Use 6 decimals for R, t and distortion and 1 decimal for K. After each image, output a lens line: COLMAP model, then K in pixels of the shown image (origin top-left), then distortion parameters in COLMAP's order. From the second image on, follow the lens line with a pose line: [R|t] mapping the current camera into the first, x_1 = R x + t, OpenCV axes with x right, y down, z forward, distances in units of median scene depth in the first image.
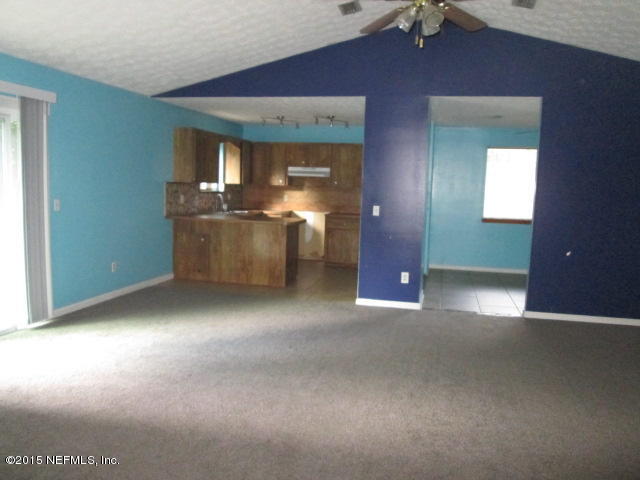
lens RADIAL K [[537.2, 0, 316.1], [0, 537.2, 239.6], [0, 0, 1]] dist [0.001786, 0.000130]
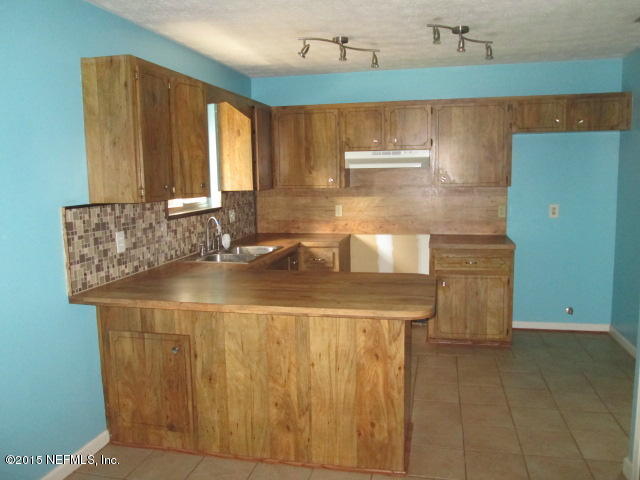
lens RADIAL K [[537.2, 0, 322.5], [0, 537.2, 241.3], [0, 0, 1]] dist [0.001786, 0.000130]
pose [[0.998535, -0.052339, 0.013706, -0.090746], [0.051986, 0.998337, 0.024905, -0.068995], [-0.014986, -0.024156, 0.999596, 0.523319]]
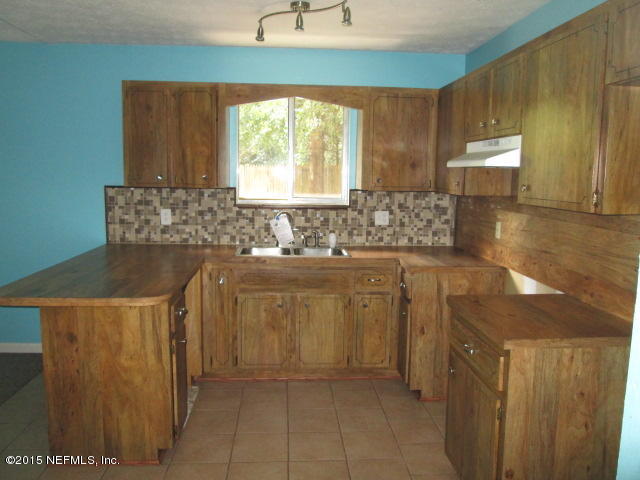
lens RADIAL K [[537.2, 0, 318.4], [0, 537.2, 238.4], [0, 0, 1]] dist [0.001786, 0.000130]
pose [[0.301554, 0.084872, -0.949664, 0.279608], [-0.106831, 0.992766, 0.054802, -0.088301], [0.947445, 0.084928, 0.308439, 0.864792]]
